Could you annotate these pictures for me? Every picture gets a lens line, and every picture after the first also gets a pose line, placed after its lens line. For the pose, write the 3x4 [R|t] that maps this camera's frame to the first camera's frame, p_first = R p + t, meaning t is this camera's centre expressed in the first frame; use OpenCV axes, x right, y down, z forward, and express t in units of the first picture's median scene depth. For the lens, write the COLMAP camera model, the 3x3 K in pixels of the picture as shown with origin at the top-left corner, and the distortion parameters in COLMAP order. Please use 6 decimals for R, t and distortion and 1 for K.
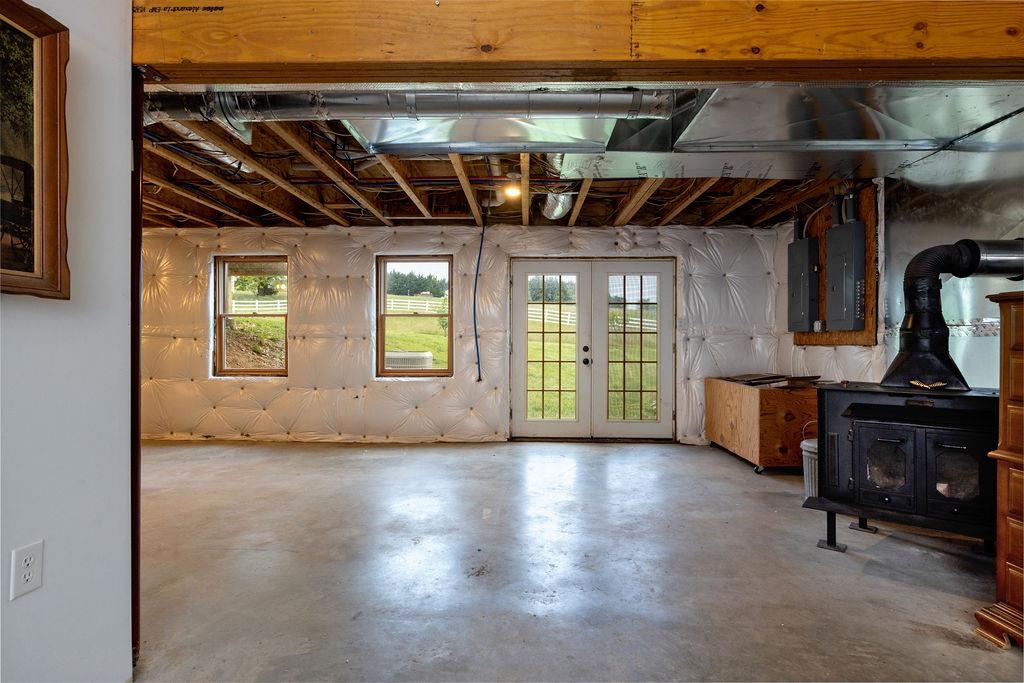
lens RADIAL K [[571.5, 0, 512.0], [0, 571.5, 338.3], [0, 0, 1]] dist [-0.002363, -0.000131]
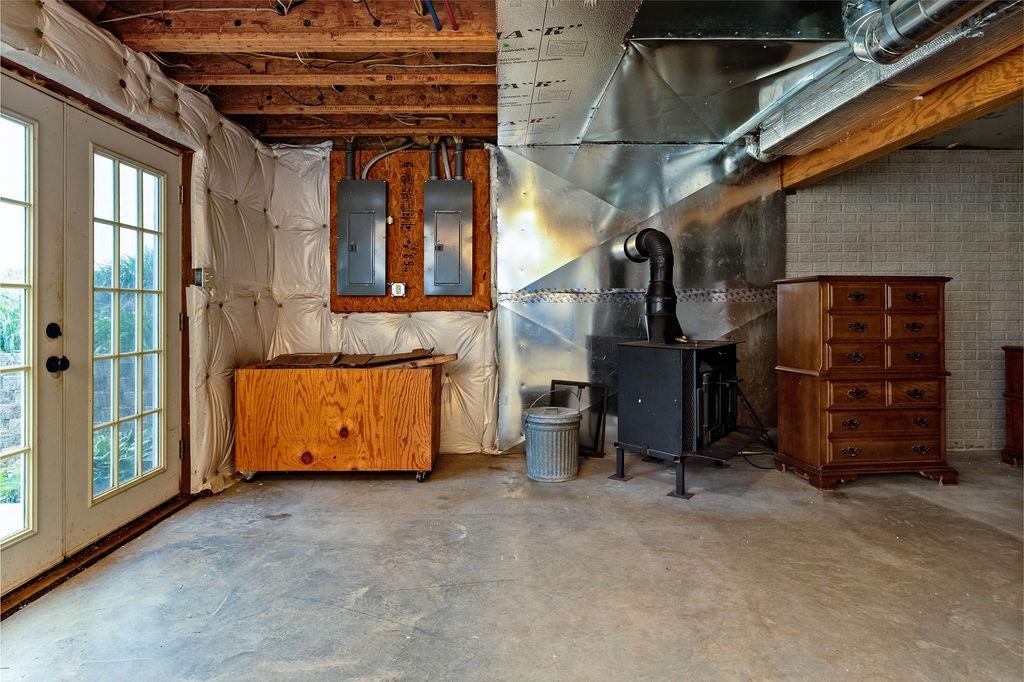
lens RADIAL K [[571.5, 0, 522.9], [0, 571.5, 302.2], [0, 0, 1]] dist [-0.002363, -0.000131]
pose [[-0.069492, 0.004350, 0.997573, -0.324374], [-0.001414, 0.999989, -0.004459, 0.001413], [-0.997582, -0.001721, -0.069485, 0.881904]]
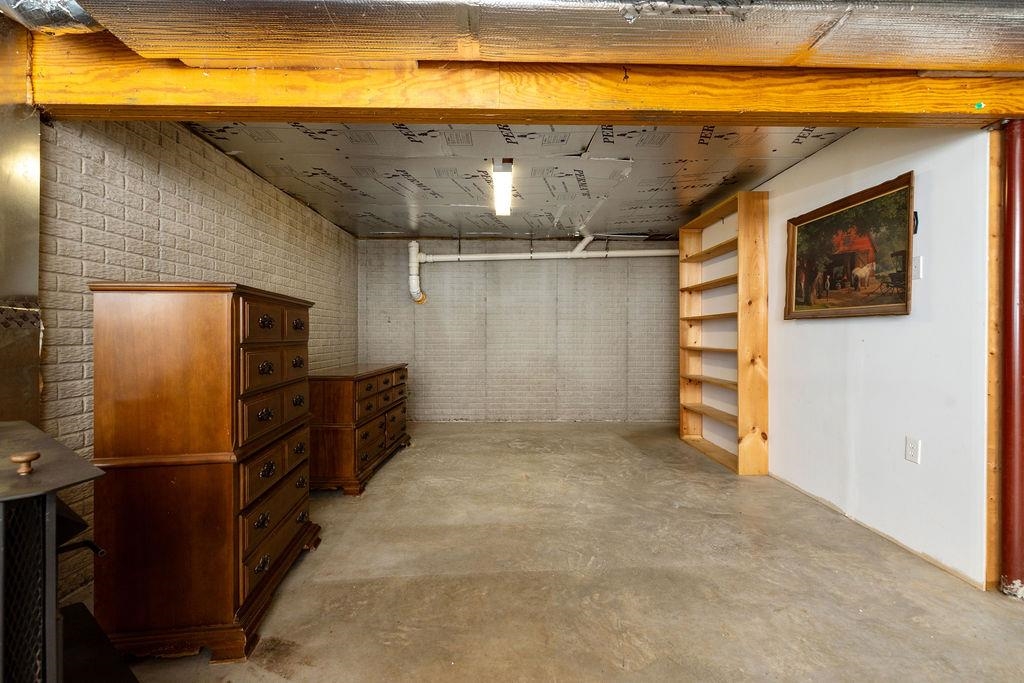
lens RADIAL K [[467.9, 0, 513.5], [0, 467.9, 337.9], [0, 0, 1]] dist [-0.000889, 0.000568]
pose [[-0.999020, -0.001792, -0.044217, 0.194096], [-0.001935, 0.999993, 0.003191, 0.002015], [0.044211, 0.003273, -0.999017, 0.800731]]
